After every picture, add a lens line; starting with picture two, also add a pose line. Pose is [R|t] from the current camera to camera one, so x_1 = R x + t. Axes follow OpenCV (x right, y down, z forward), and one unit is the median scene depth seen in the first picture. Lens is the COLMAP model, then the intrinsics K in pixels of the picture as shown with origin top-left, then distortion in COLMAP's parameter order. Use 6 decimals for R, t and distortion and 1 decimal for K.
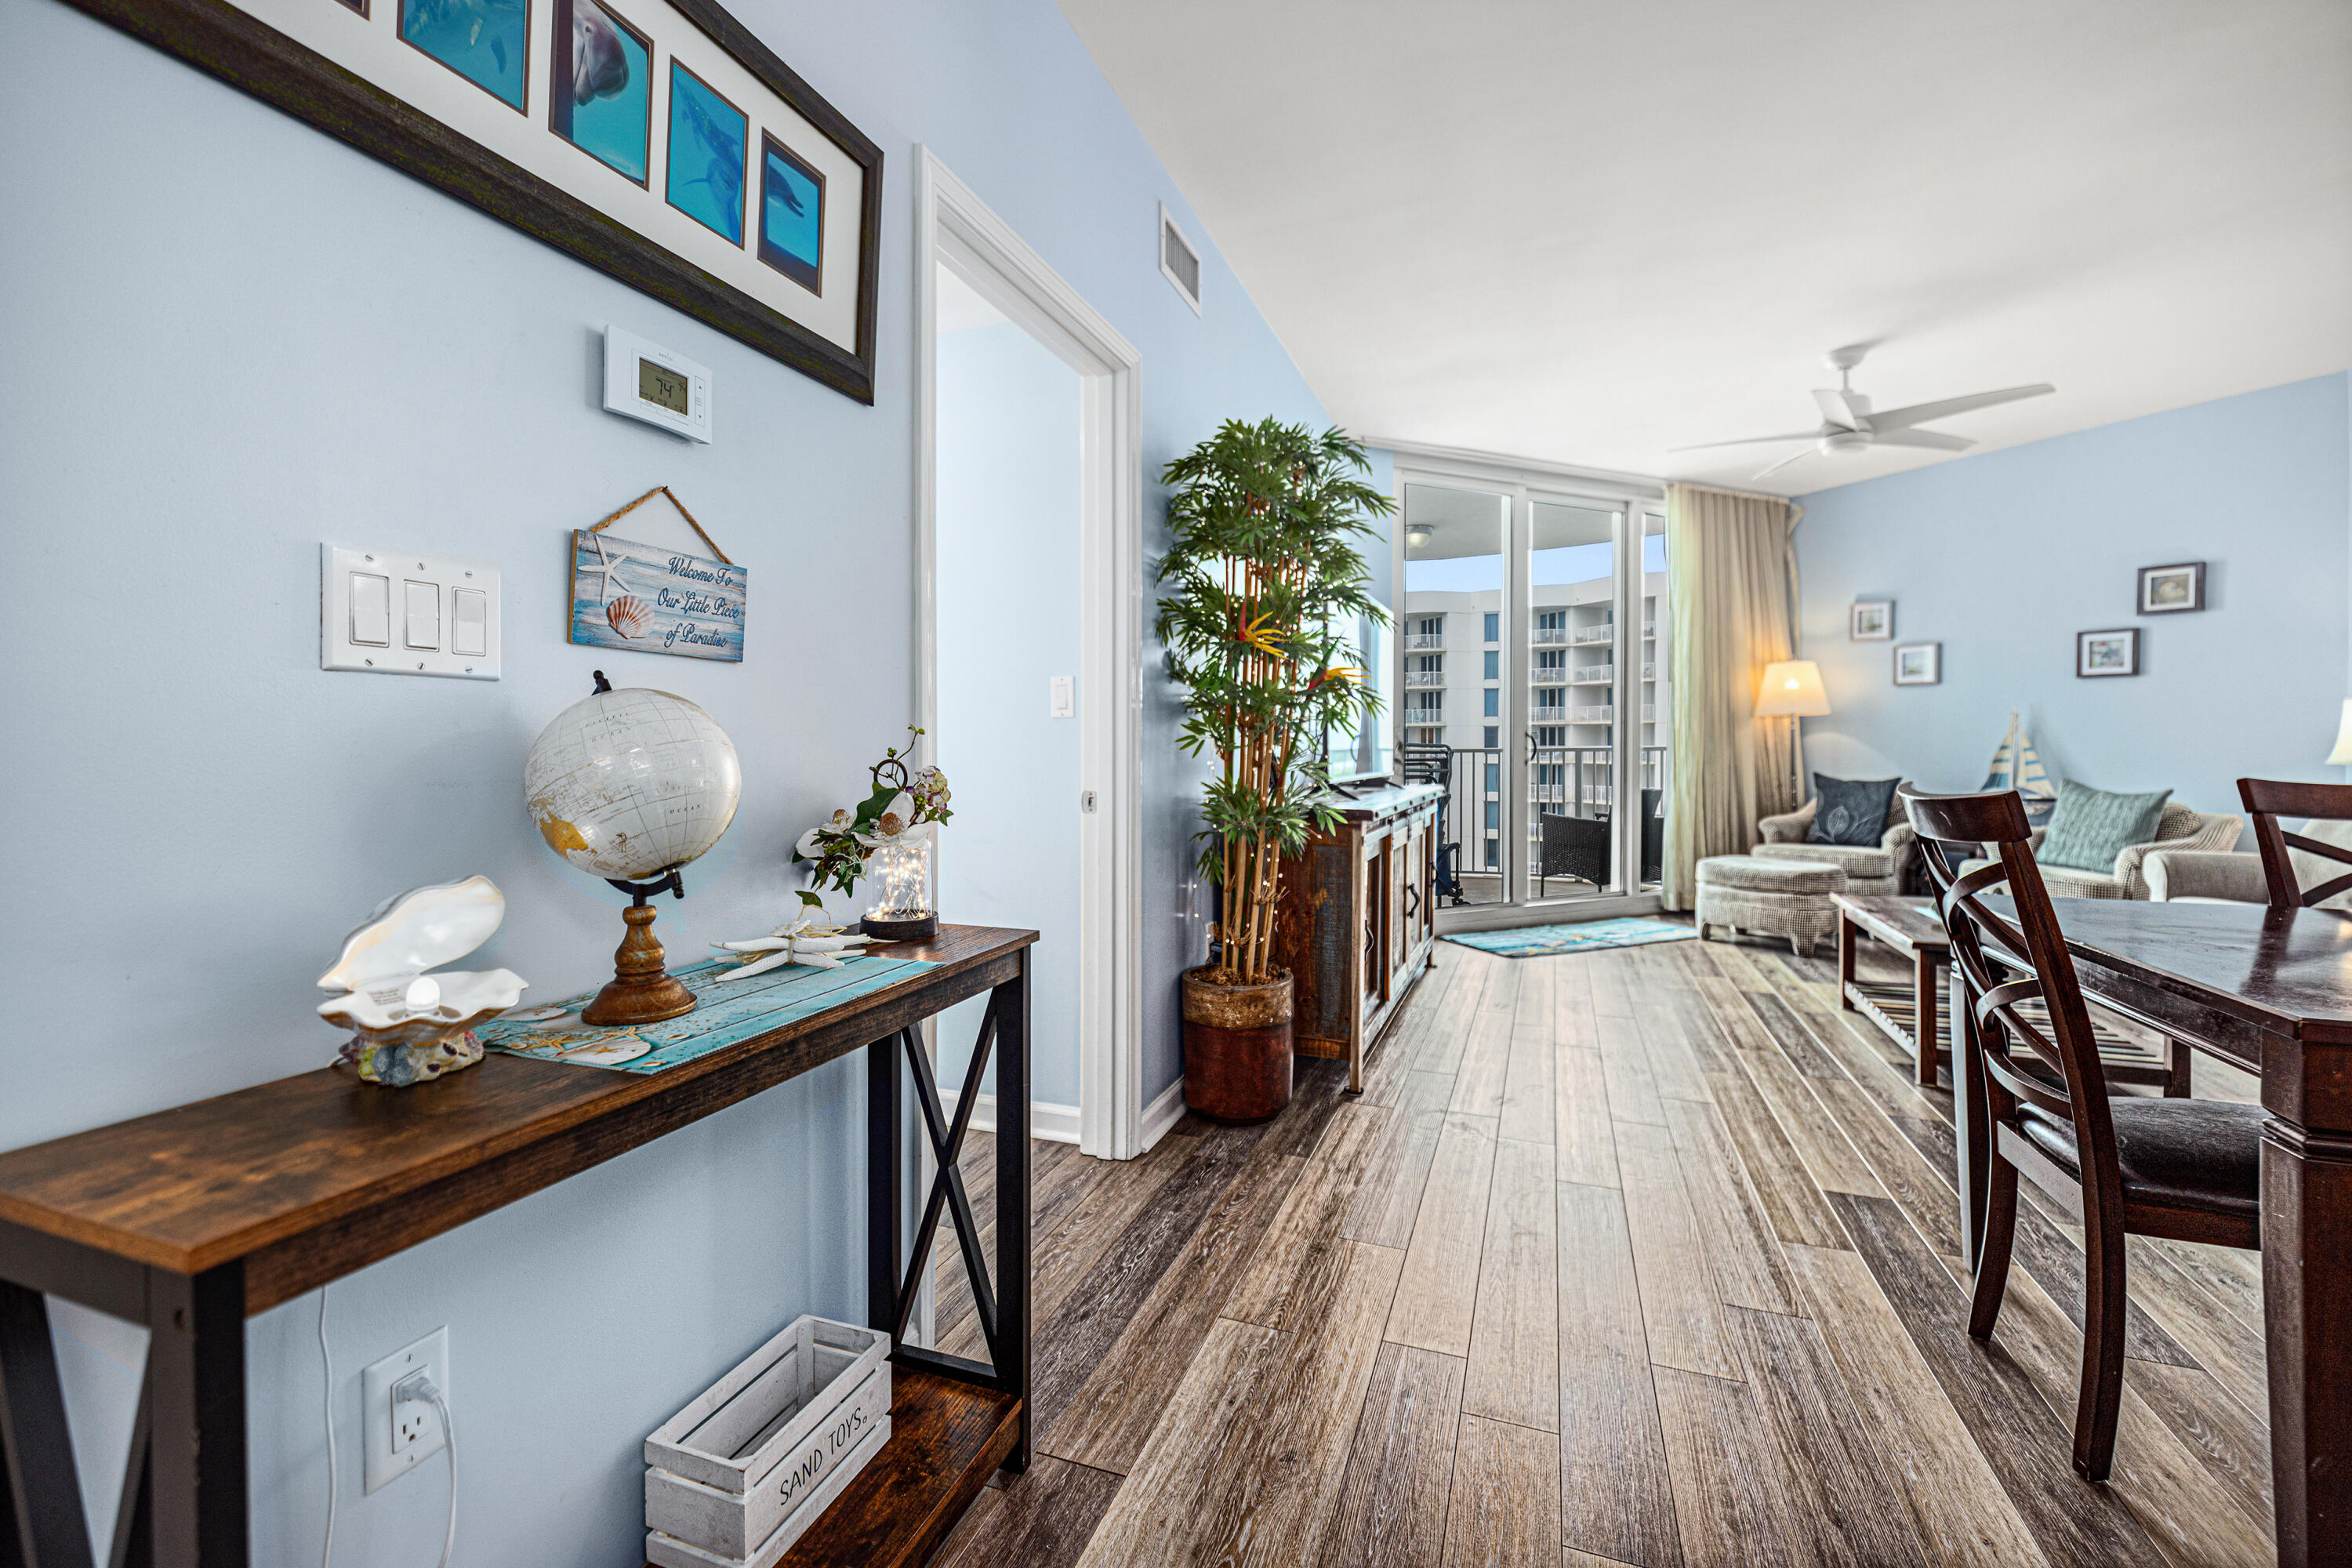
lens RADIAL K [[999.3, 0, 1164.4], [0, 999.3, 756.7], [0, 0, 1]] dist [-0.004419, 0.001720]
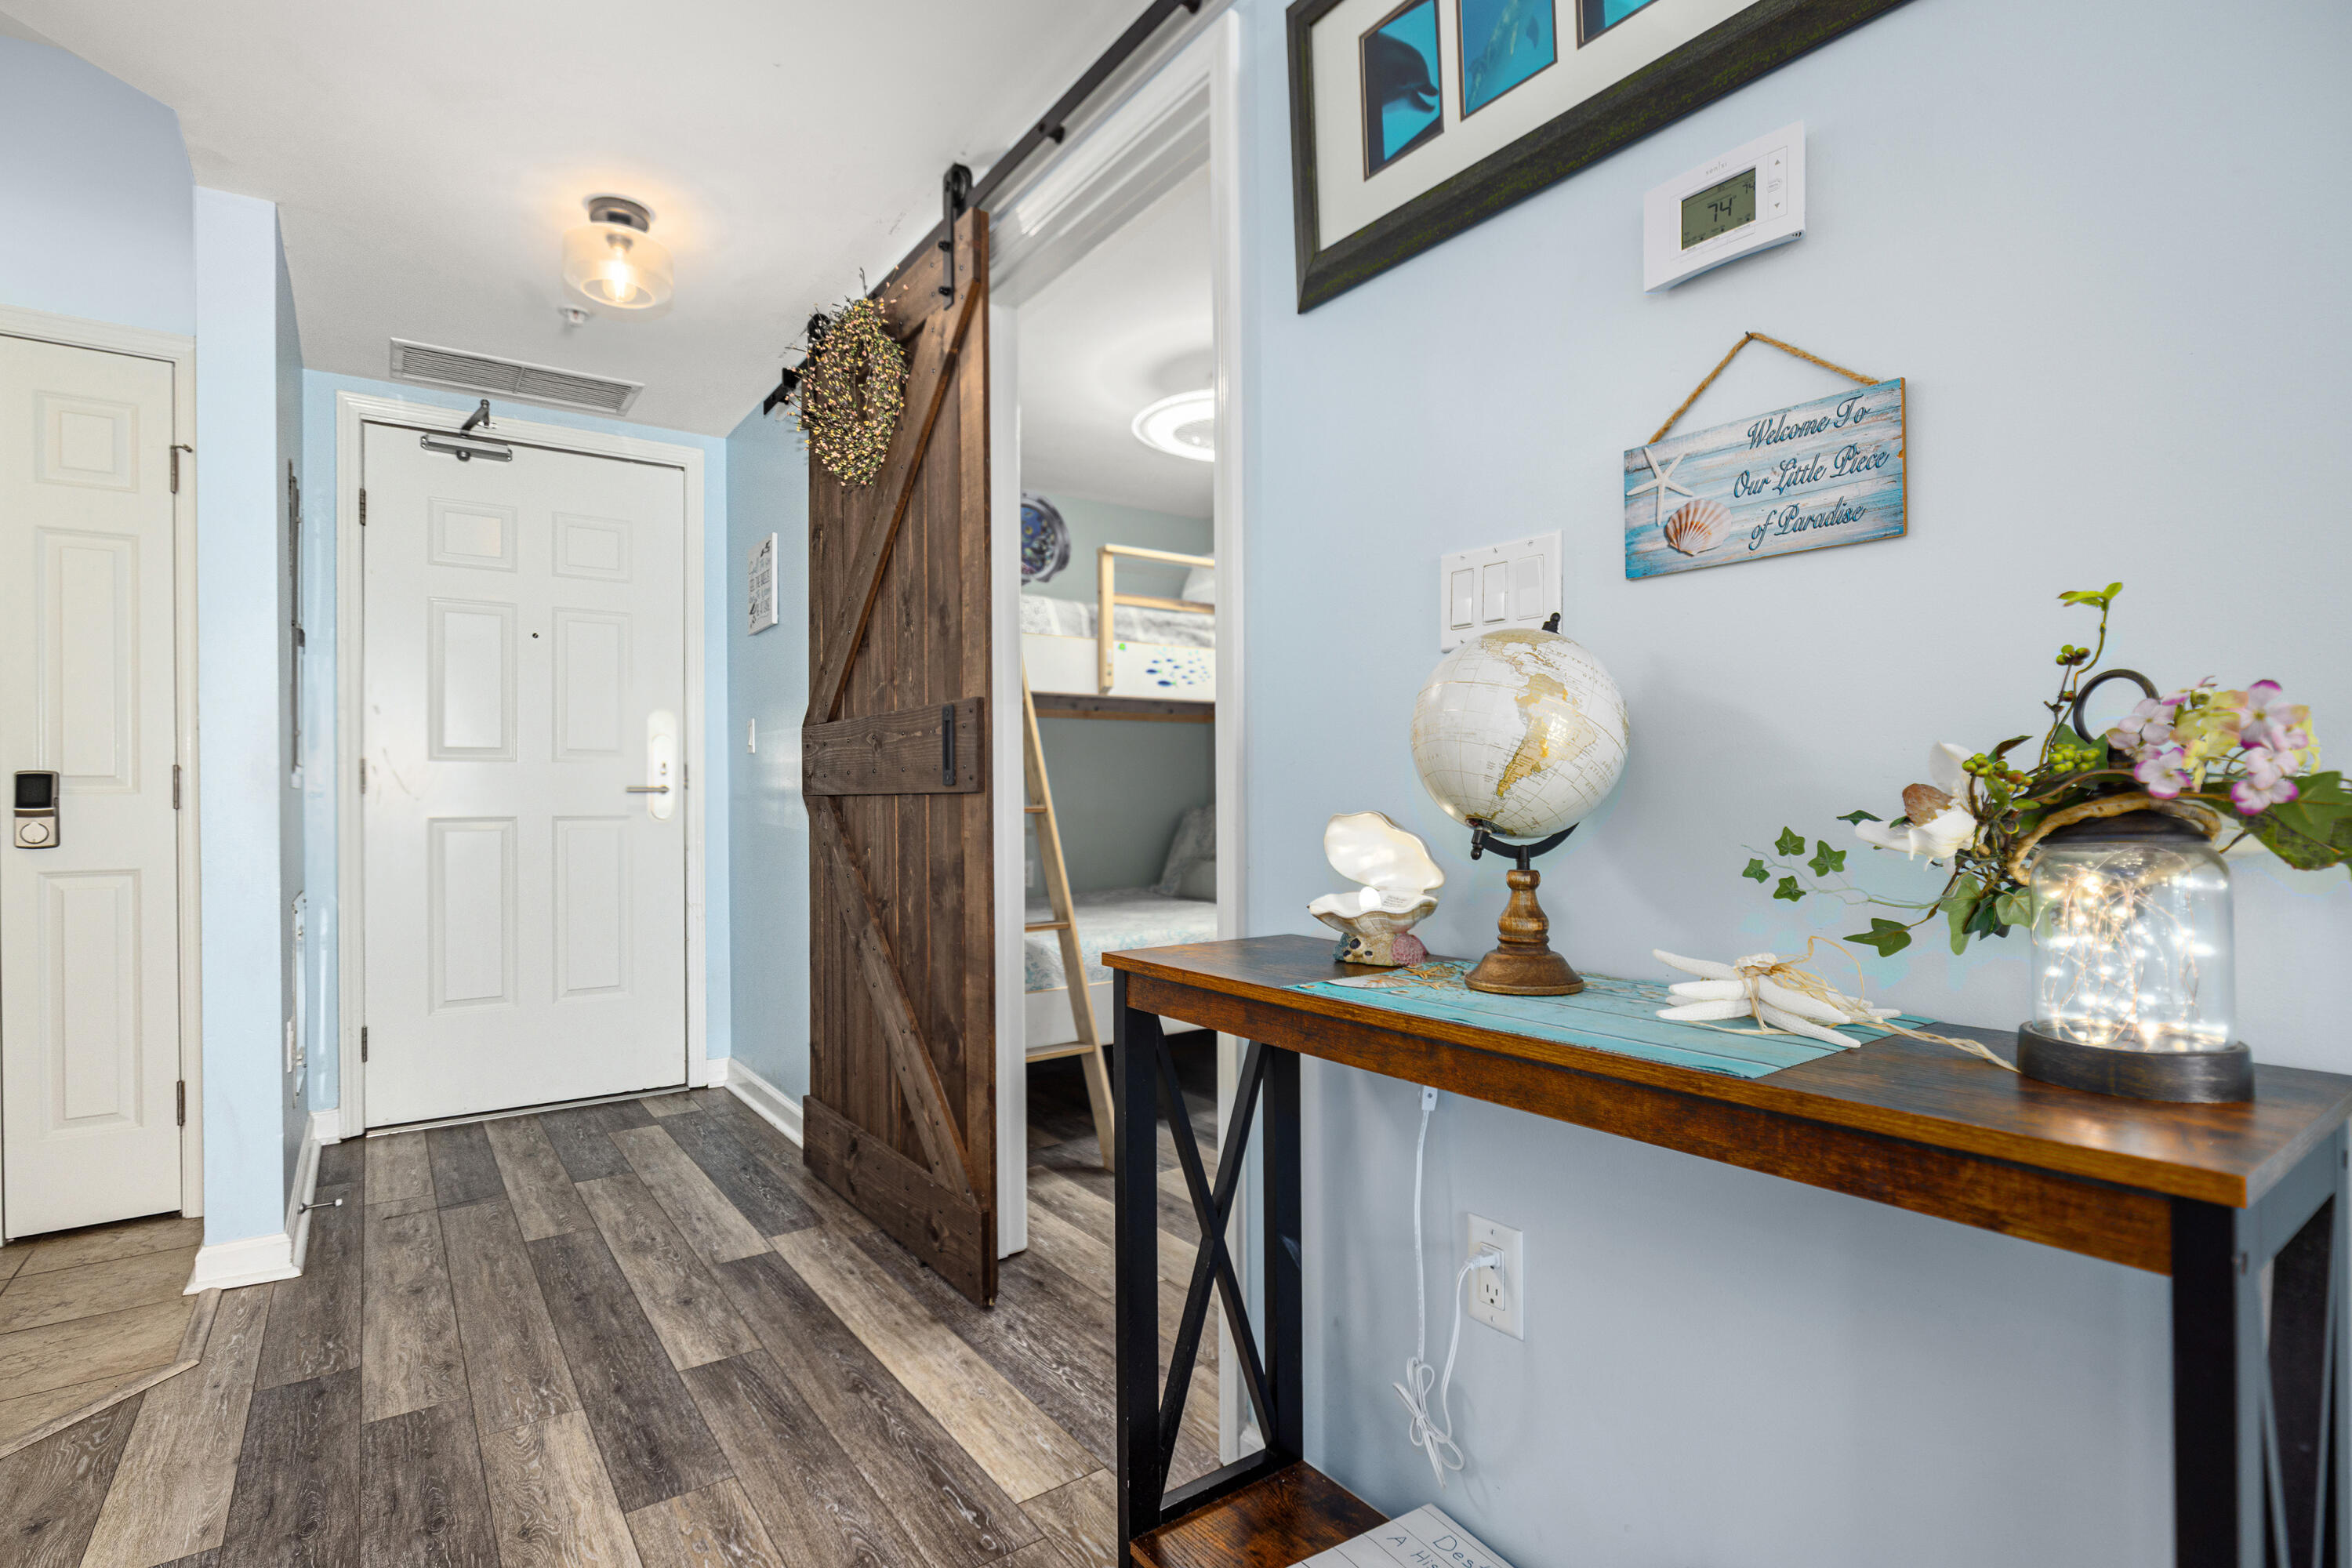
lens RADIAL K [[1122.3, 0, 1173.9], [0, 1122.3, 792.9], [0, 0, 1]] dist [-0.008818, 0.001335]
pose [[-0.548509, 0.008759, -0.836099, 0.166806], [0.000363, 0.999948, 0.010237, 0.023476], [0.836144, 0.005311, -0.548484, 0.434302]]
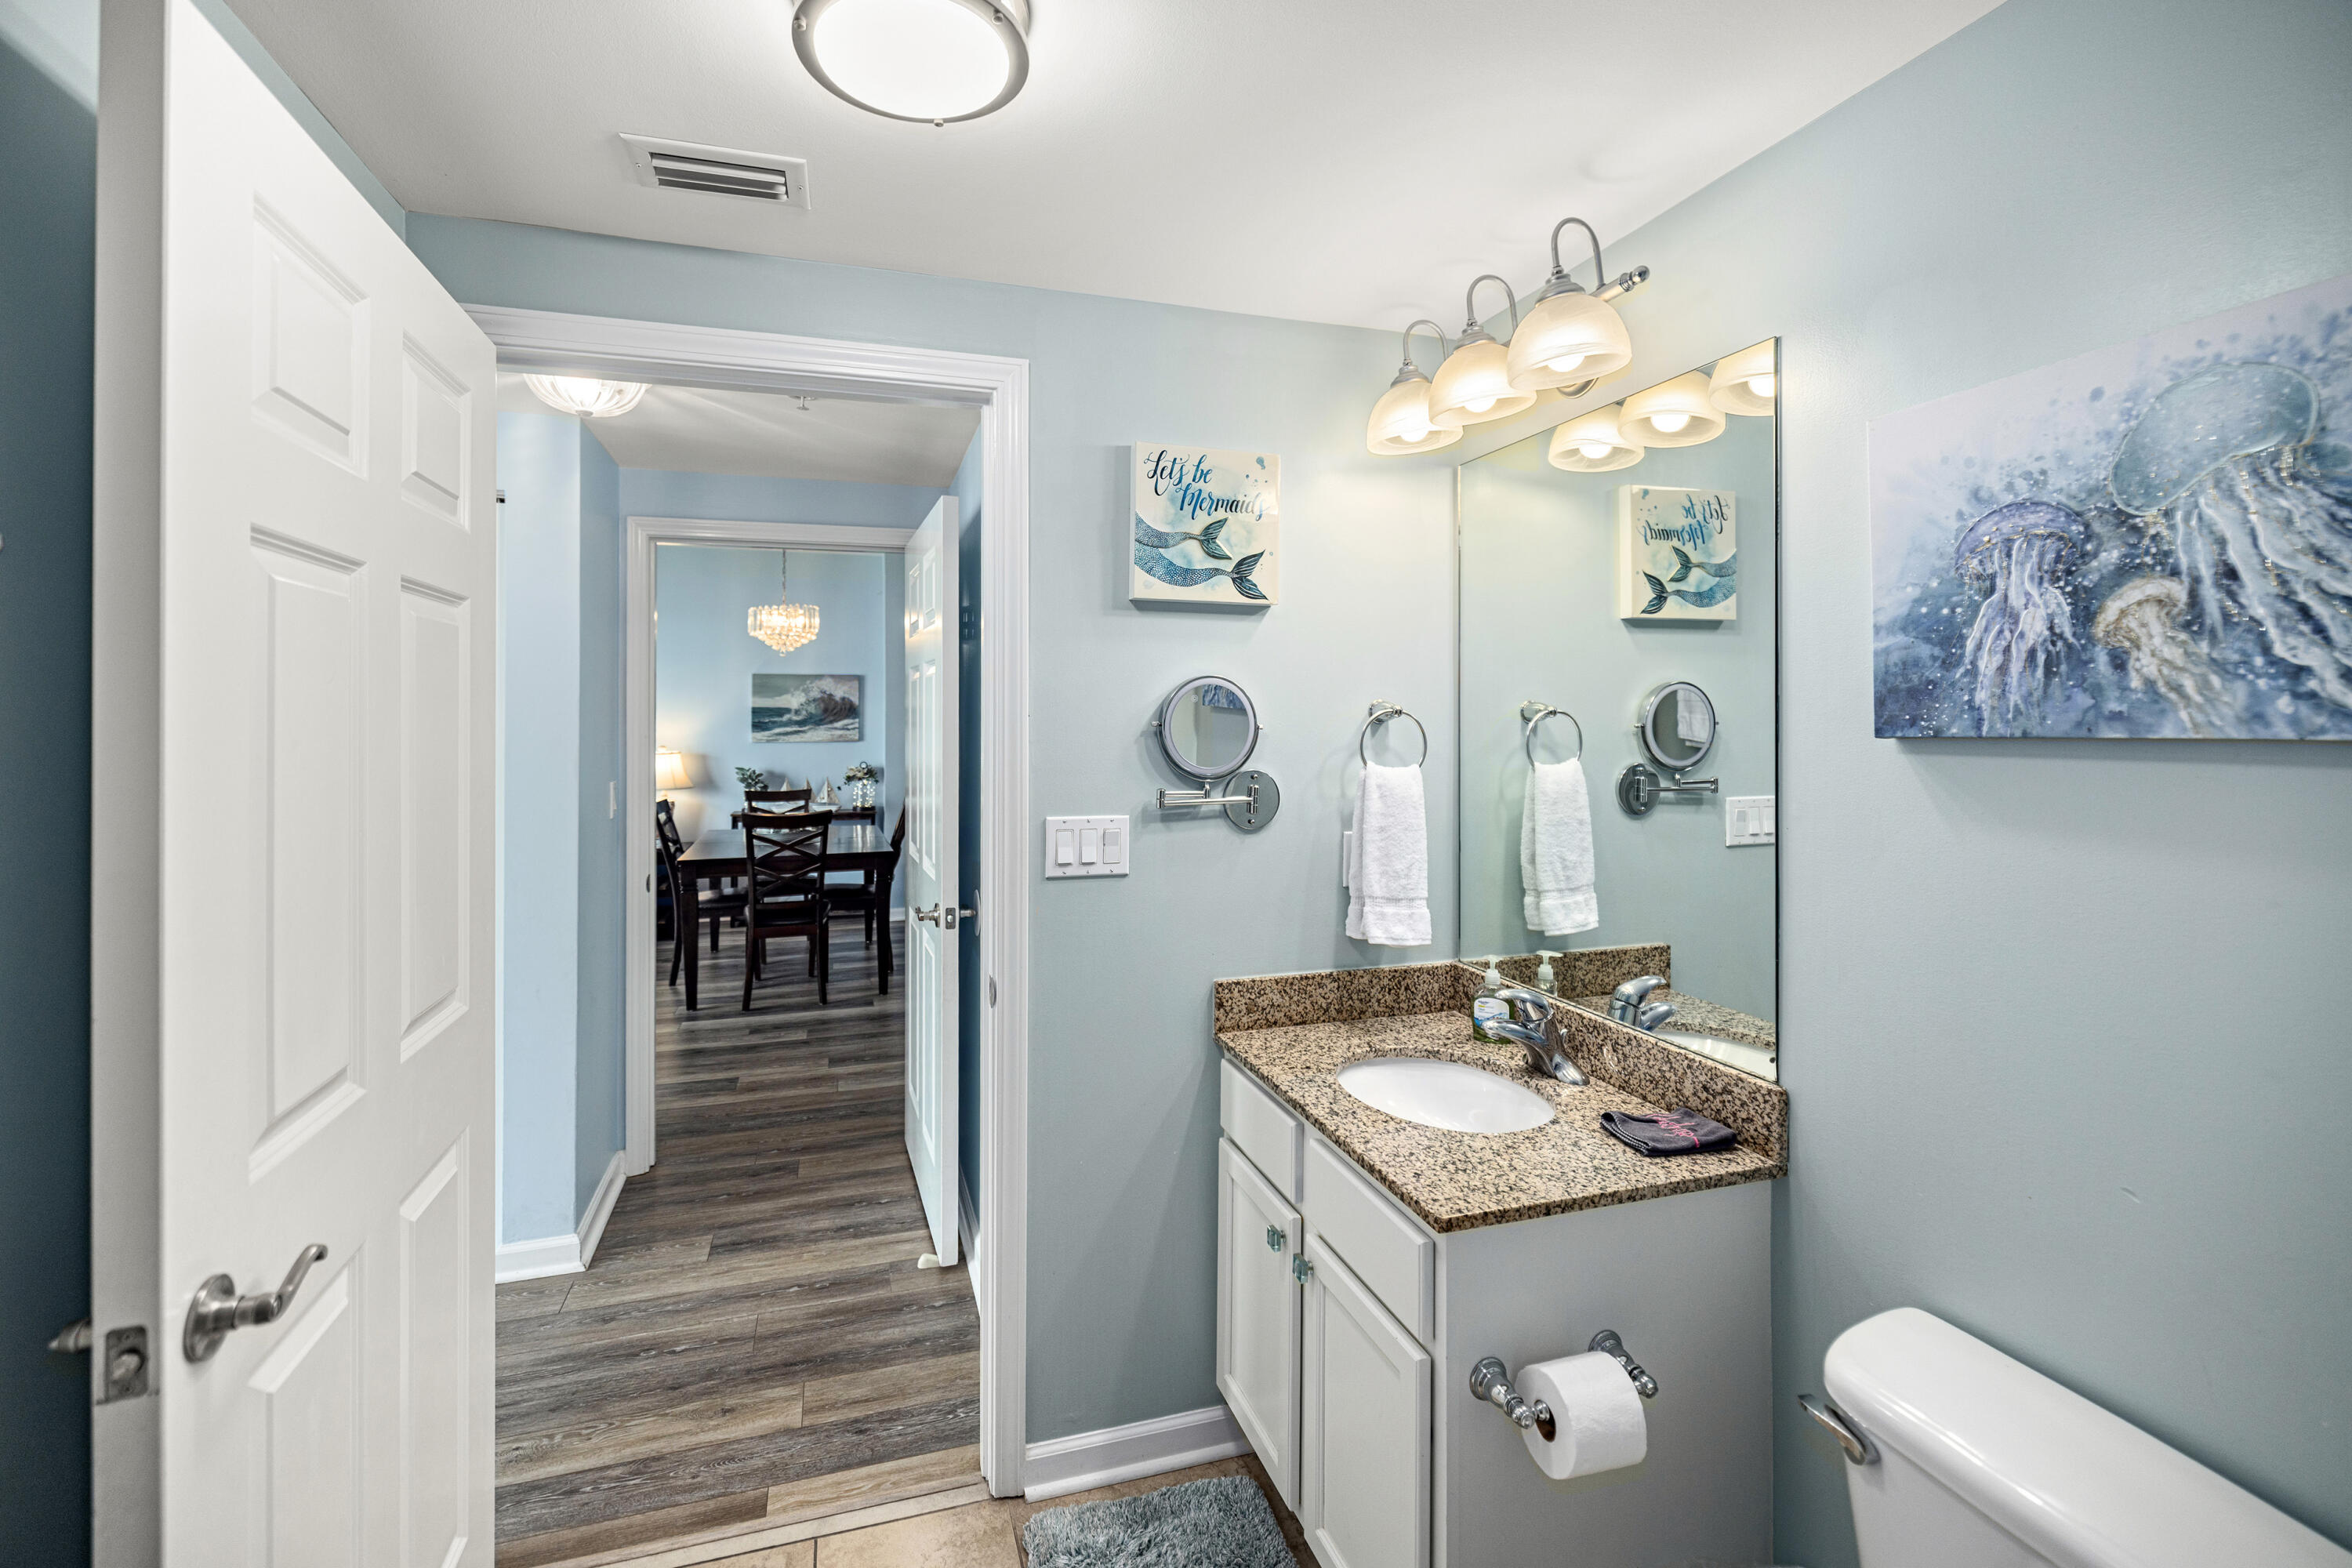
lens RADIAL K [[999.3, 0, 1165.7], [0, 999.3, 712.6], [0, 0, 1]] dist [-0.004419, 0.001720]
pose [[-0.632942, 0.008490, 0.774153, -1.223648], [0.011848, 0.999929, -0.001279, -0.133884], [-0.774109, 0.008362, -0.632997, 1.090832]]
